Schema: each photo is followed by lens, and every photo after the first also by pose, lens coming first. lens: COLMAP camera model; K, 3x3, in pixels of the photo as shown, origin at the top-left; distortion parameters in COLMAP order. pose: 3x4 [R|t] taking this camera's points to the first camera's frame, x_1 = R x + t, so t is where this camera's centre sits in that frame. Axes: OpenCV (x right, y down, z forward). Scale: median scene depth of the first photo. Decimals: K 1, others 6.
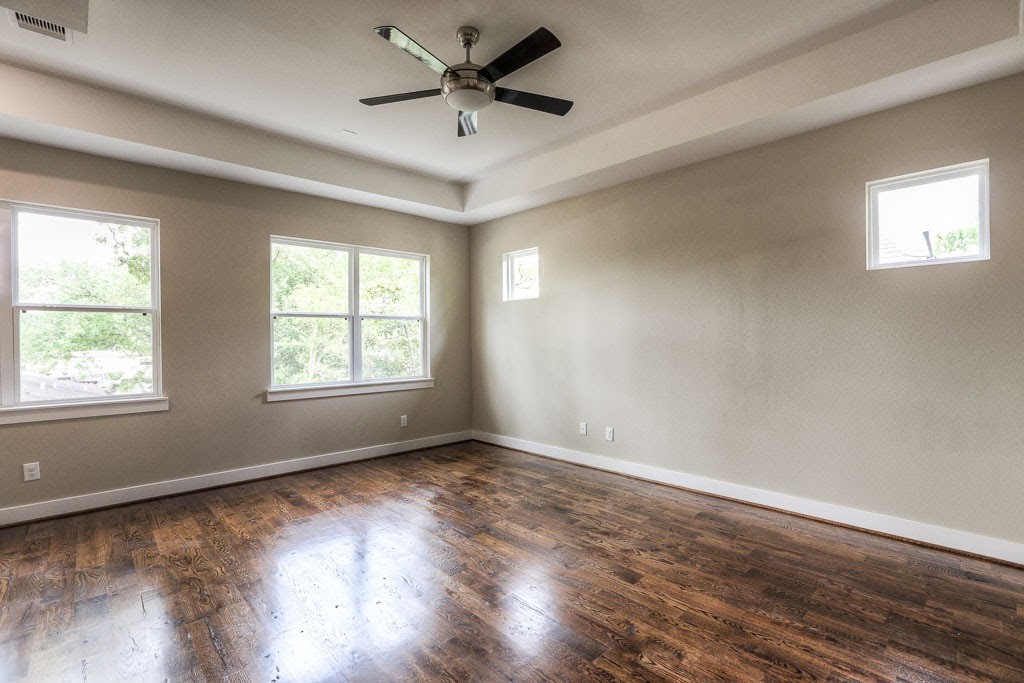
lens RADIAL K [[473.7, 0, 512.0], [0, 473.7, 341.5], [0, 0, 1]] dist [-0.002100, -0.000182]
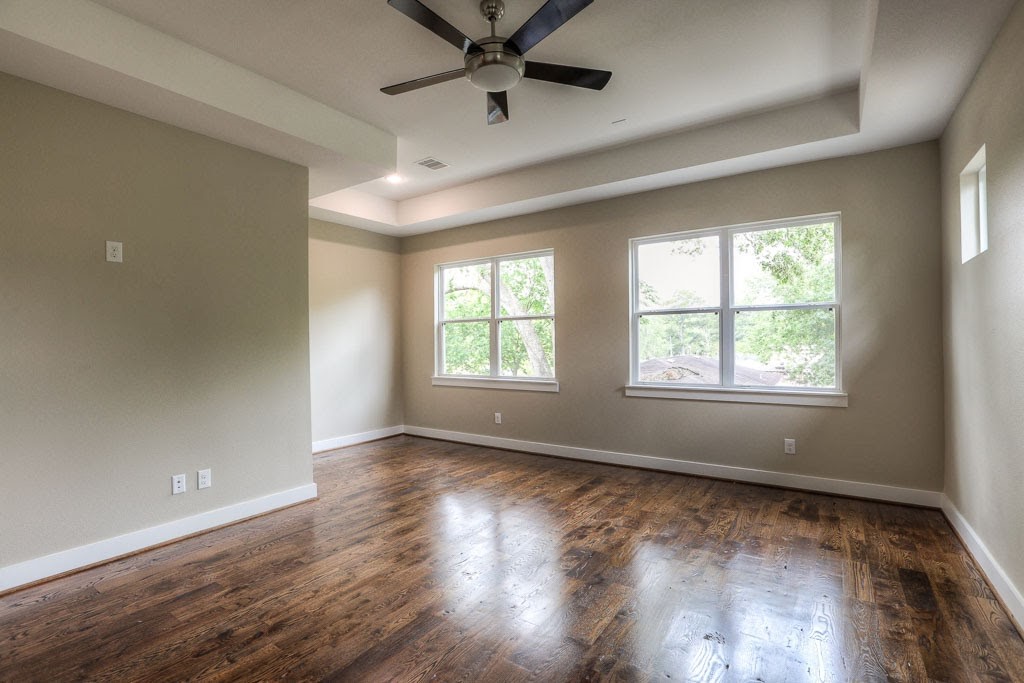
lens RADIAL K [[494.0, 0, 512.0], [0, 494.0, 341.5], [0, 0, 1]] dist [-0.040522, 0.000061]
pose [[0.219987, 0.007335, -0.975475, 0.509765], [0.005206, 0.999949, 0.008693, -0.006754], [0.975489, -0.006991, 0.219937, 0.499810]]
